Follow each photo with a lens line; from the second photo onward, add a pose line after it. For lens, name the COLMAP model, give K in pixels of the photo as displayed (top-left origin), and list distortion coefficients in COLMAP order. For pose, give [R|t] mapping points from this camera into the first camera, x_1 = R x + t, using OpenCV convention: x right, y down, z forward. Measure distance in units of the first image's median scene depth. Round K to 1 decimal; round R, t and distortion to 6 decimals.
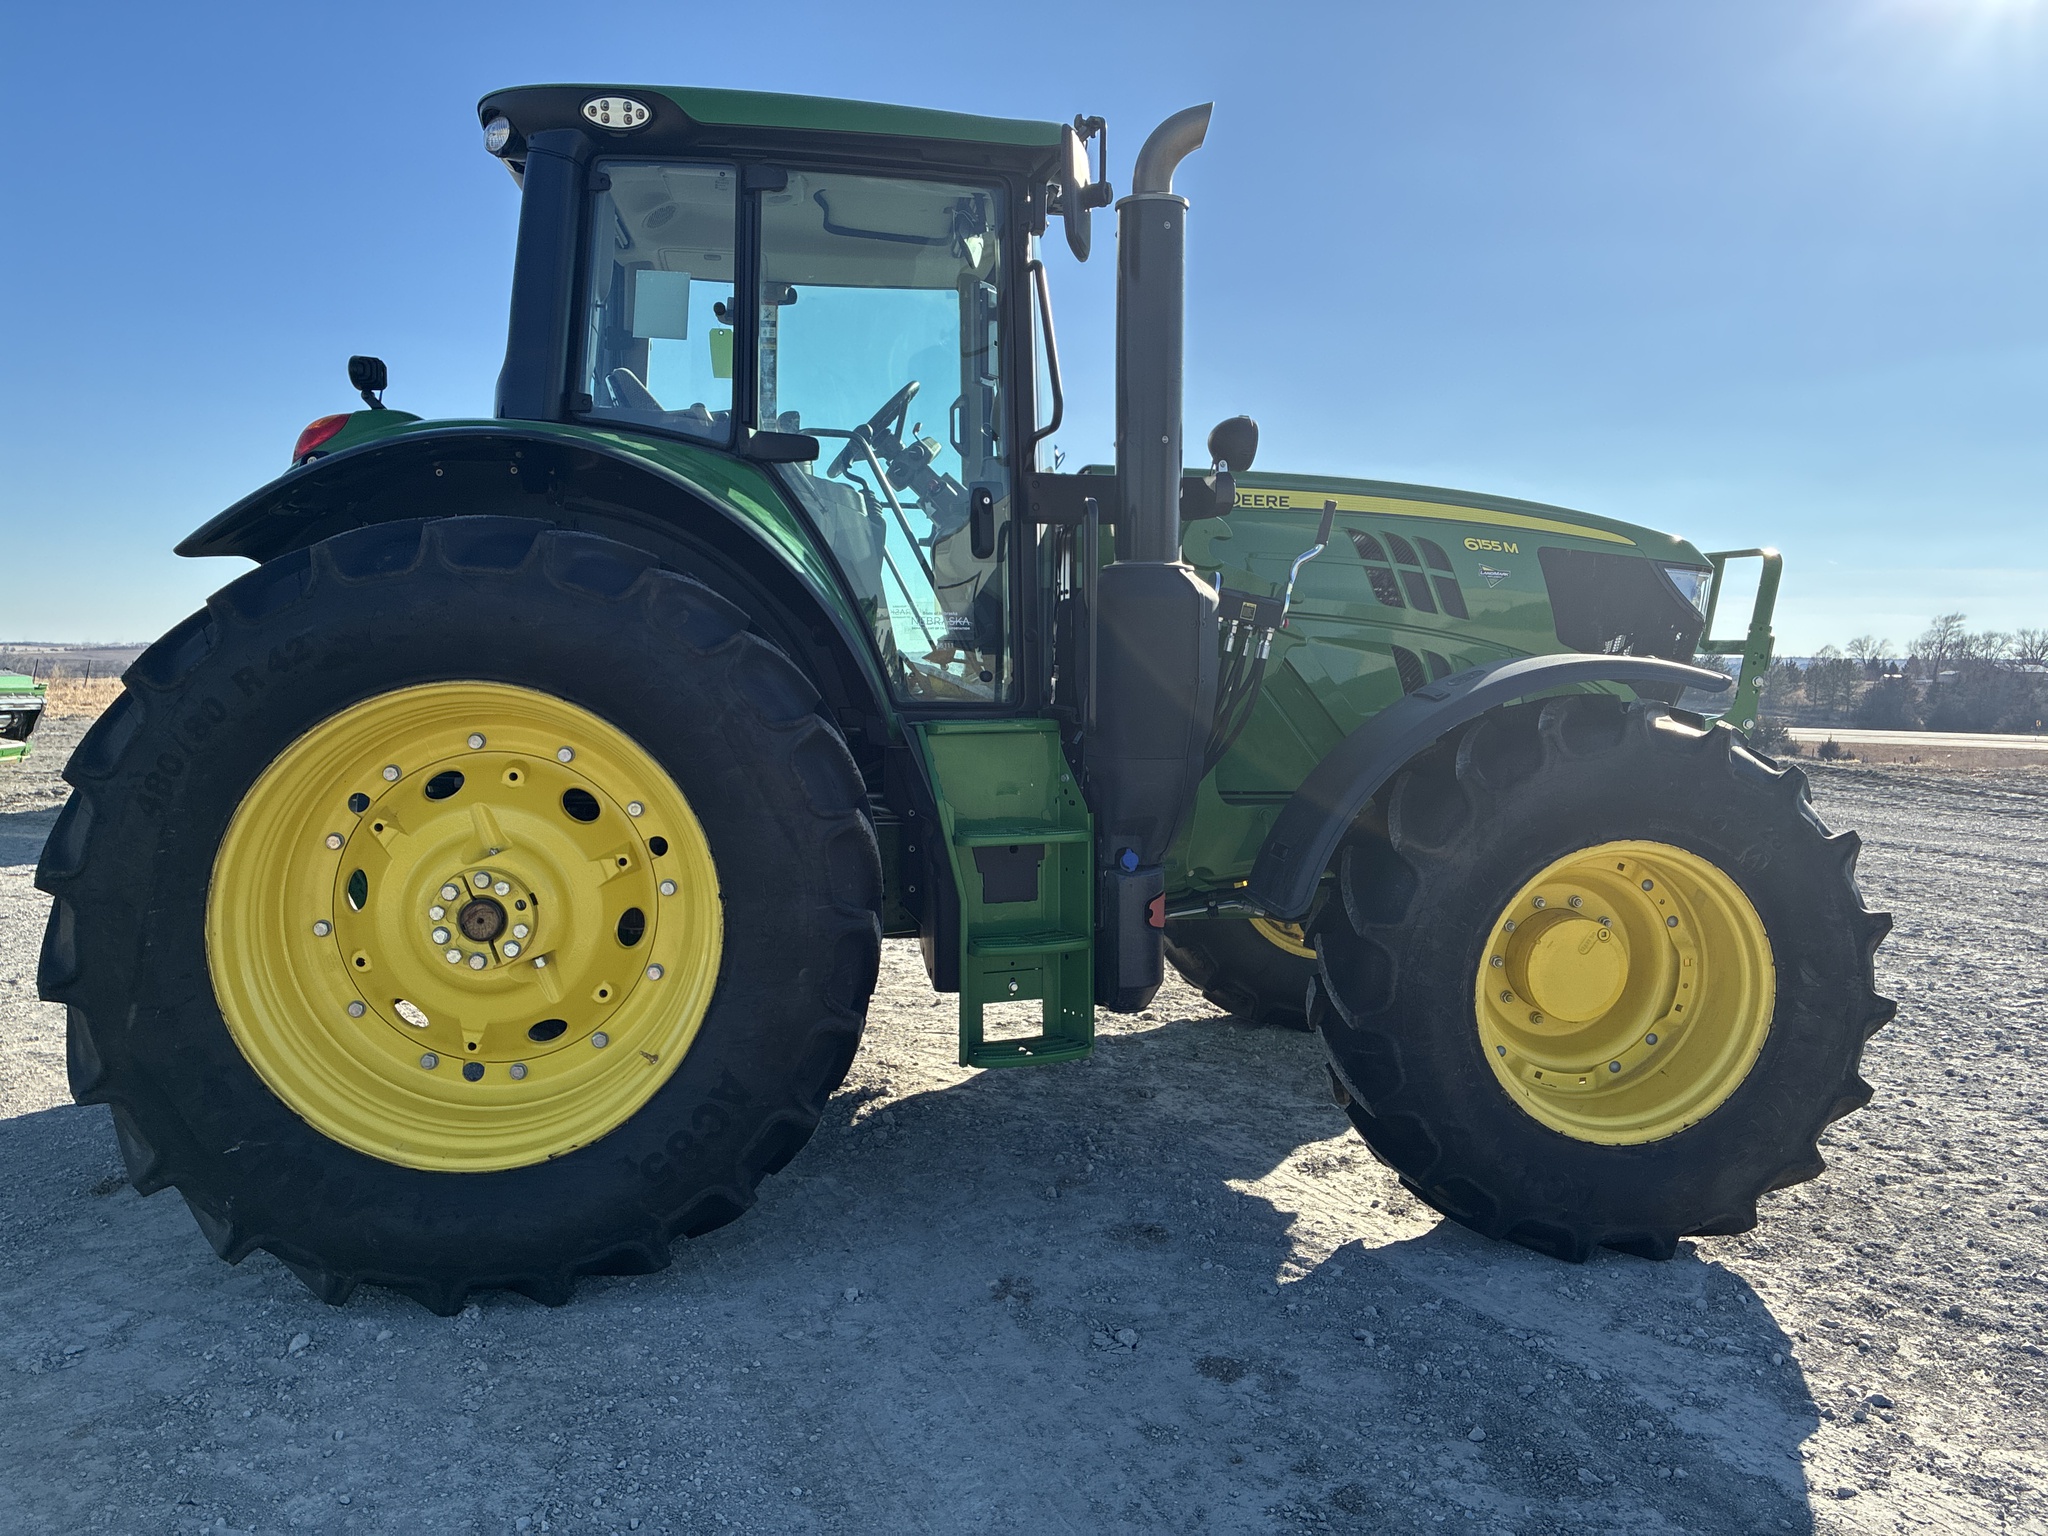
lens RADIAL K [[1615.7, 0, 1024.0], [0, 1615.7, 768.0], [0, 0, 1]] dist [0.090922, -0.128911]
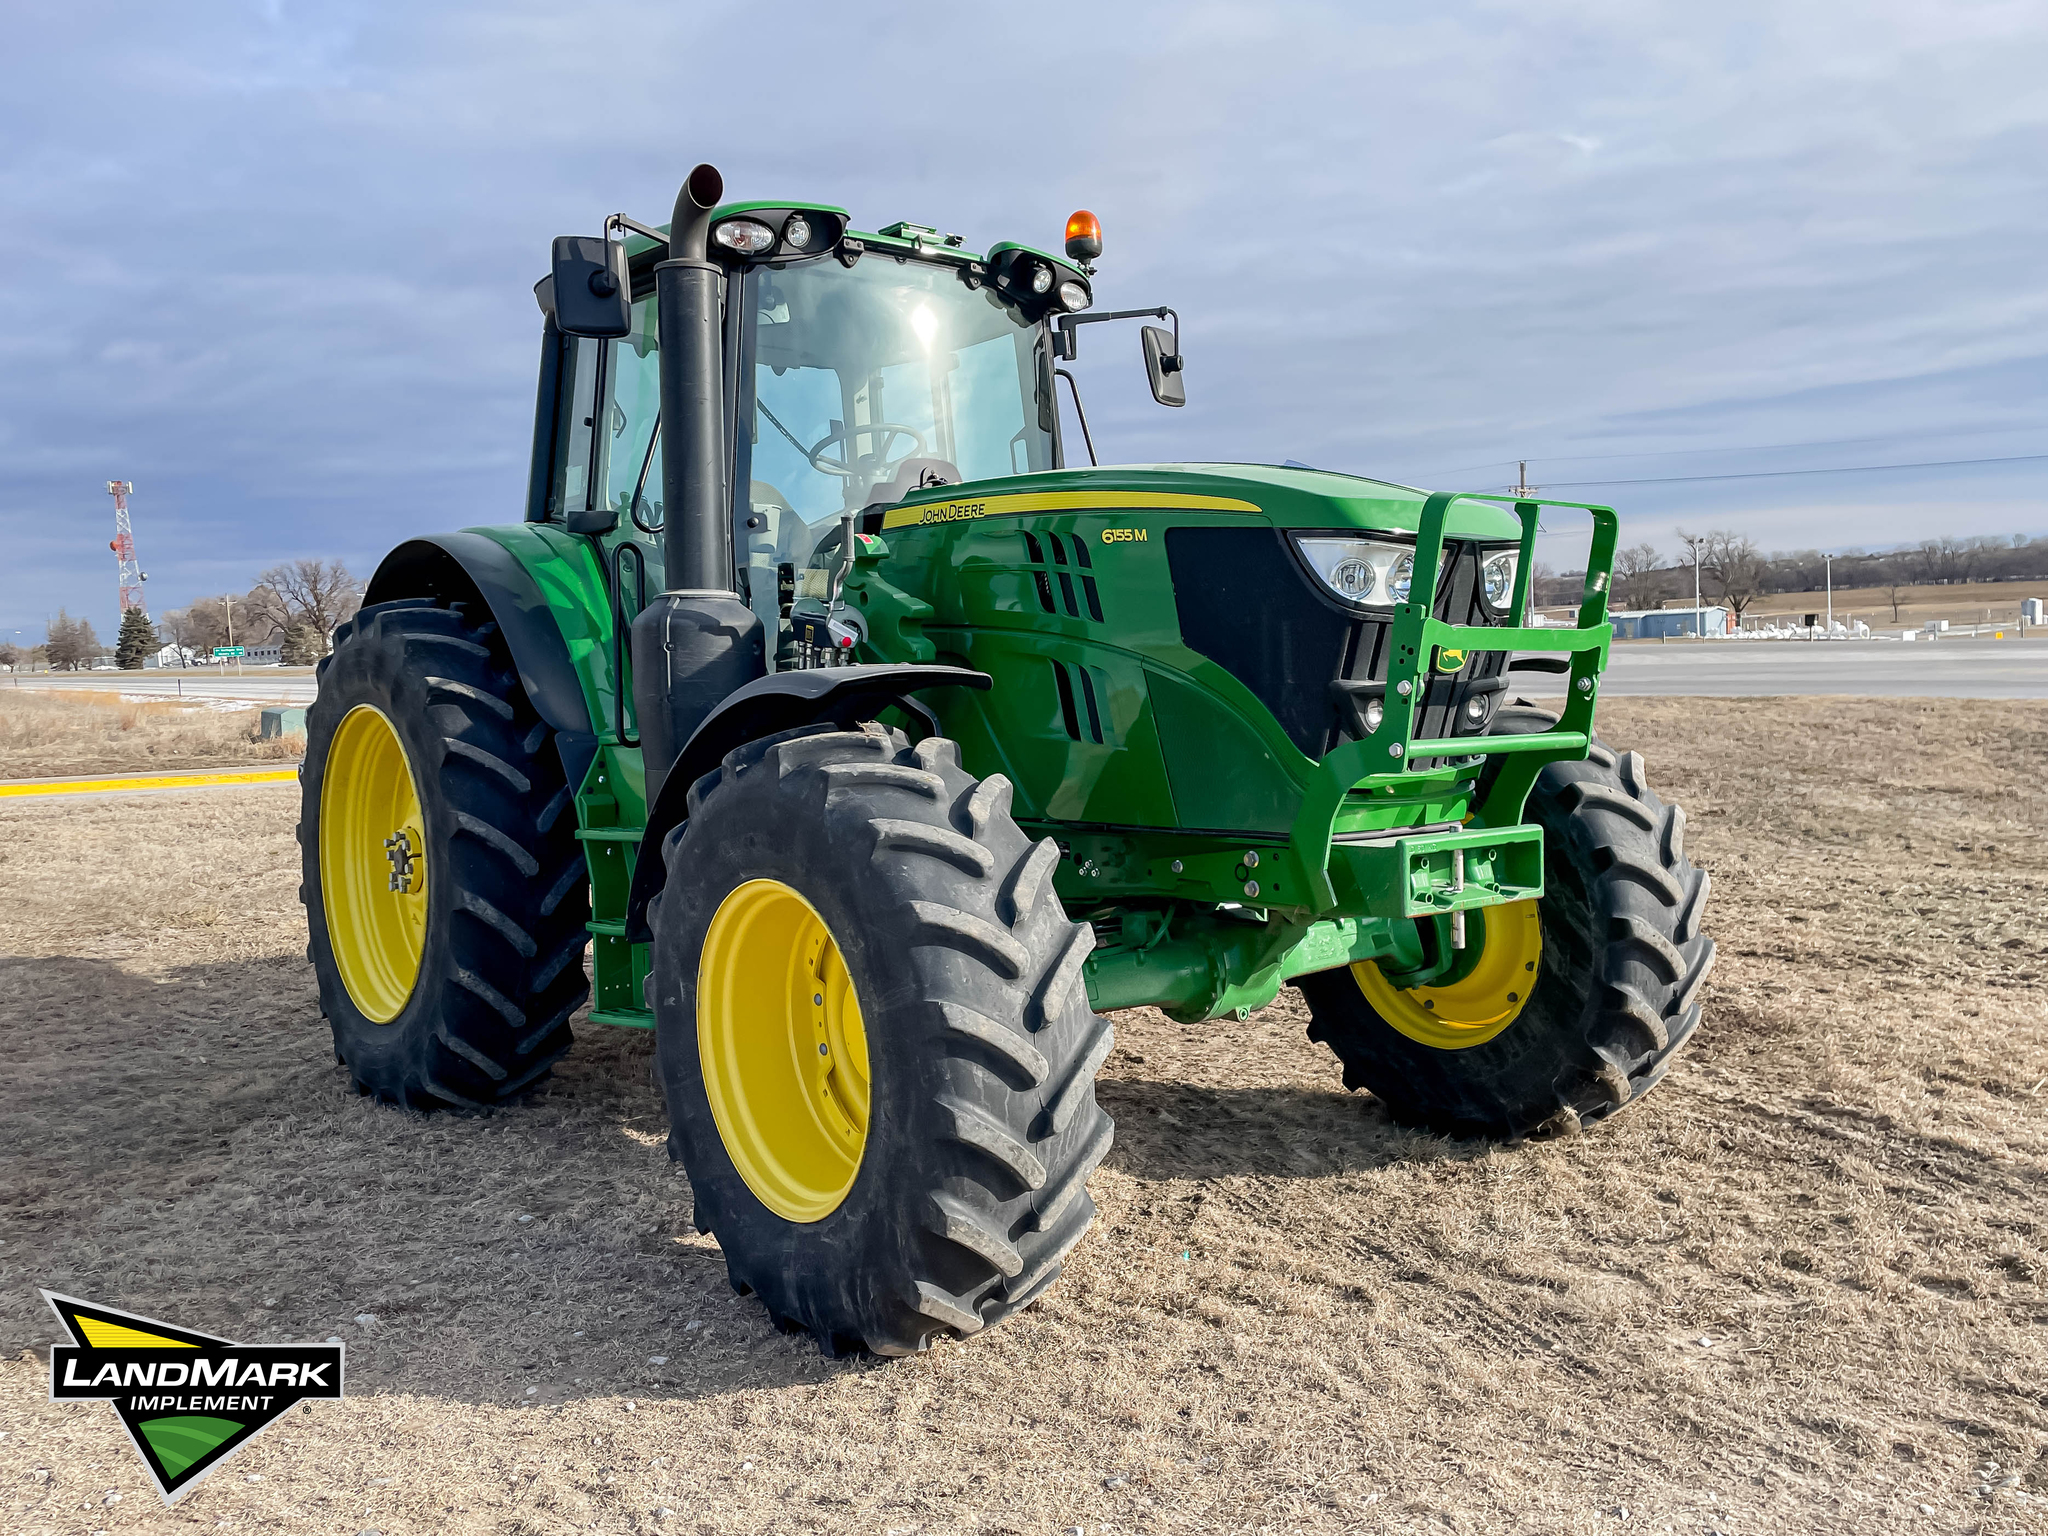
lens RADIAL K [[1666.2, 0, 1024.0], [0, 1666.2, 768.0], [0, 0, 1]] dist [0.117597, -0.147139]
pose [[0.511838, 0.027087, -0.858655, 1.174888], [-0.035841, 0.999306, 0.010159, -0.027418], [0.858334, 0.025575, 0.512453, 0.608638]]
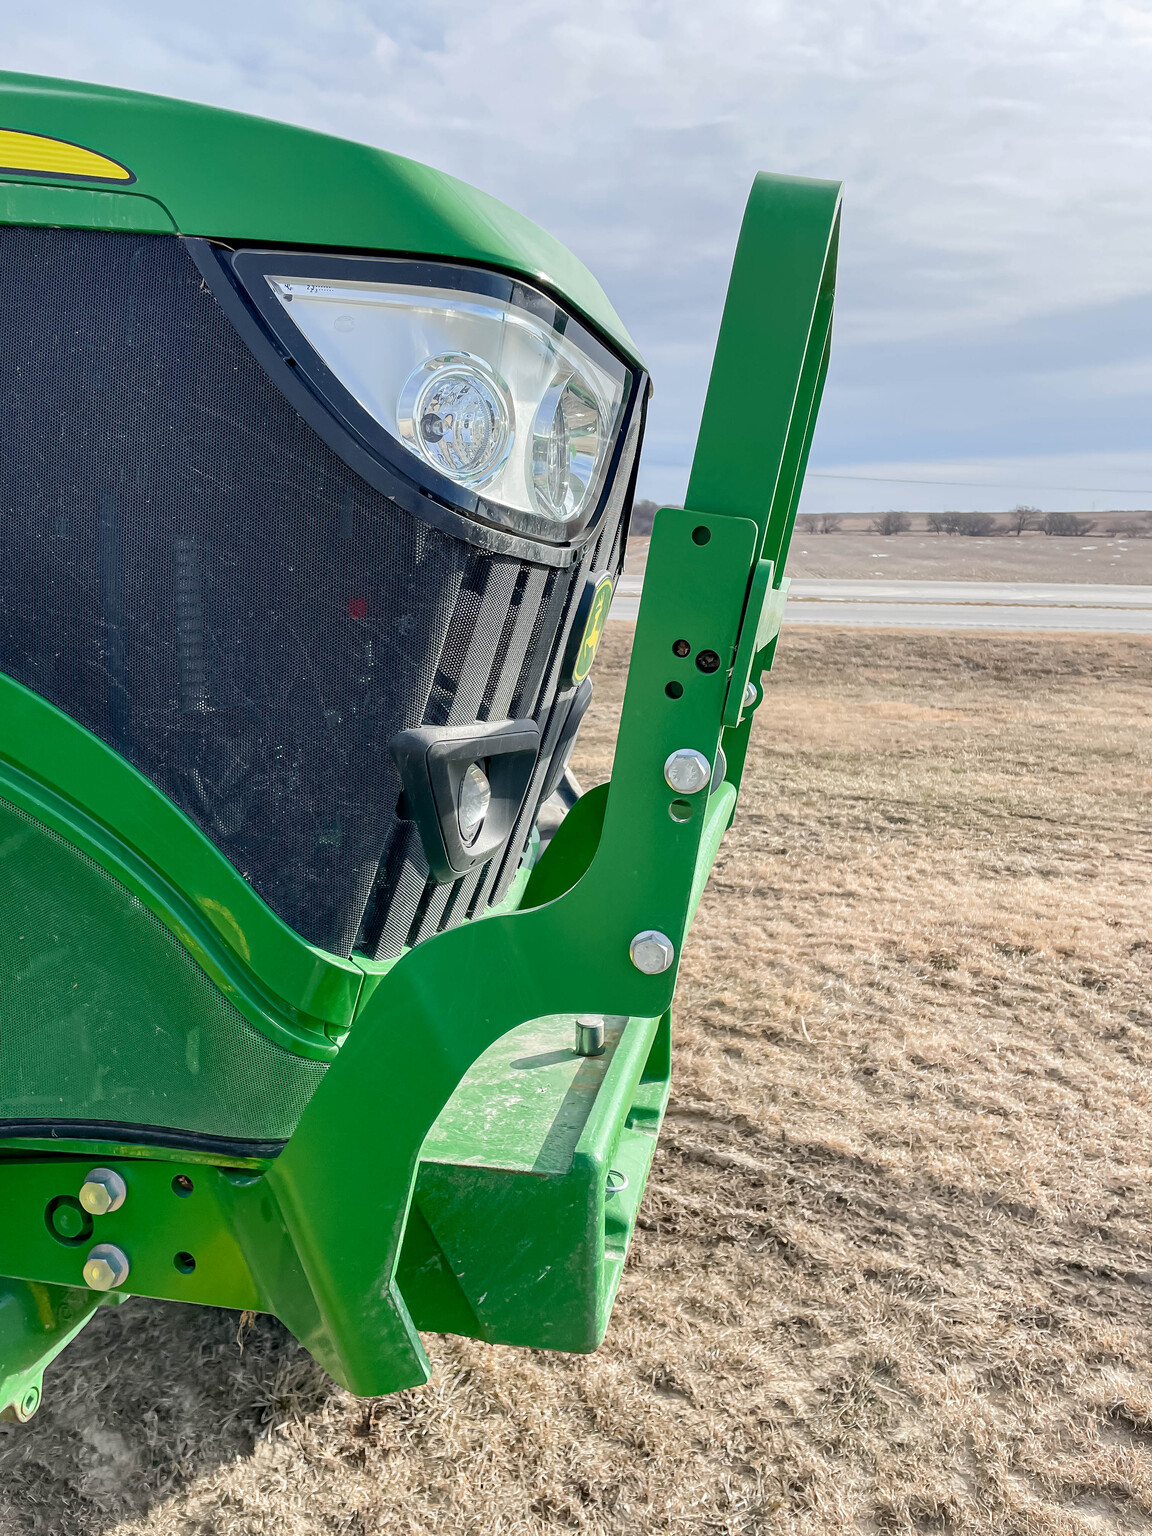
lens RADIAL K [[1154.8, 0, 575.5], [0, 1154.8, 755.5], [0, 0, 1]] dist [0.085747, -0.111739]
pose [[0.945848, 0.051541, -0.320493, 0.586921], [-0.027243, 0.996435, 0.079844, -0.083812], [0.323465, -0.066789, 0.943880, 1.019979]]
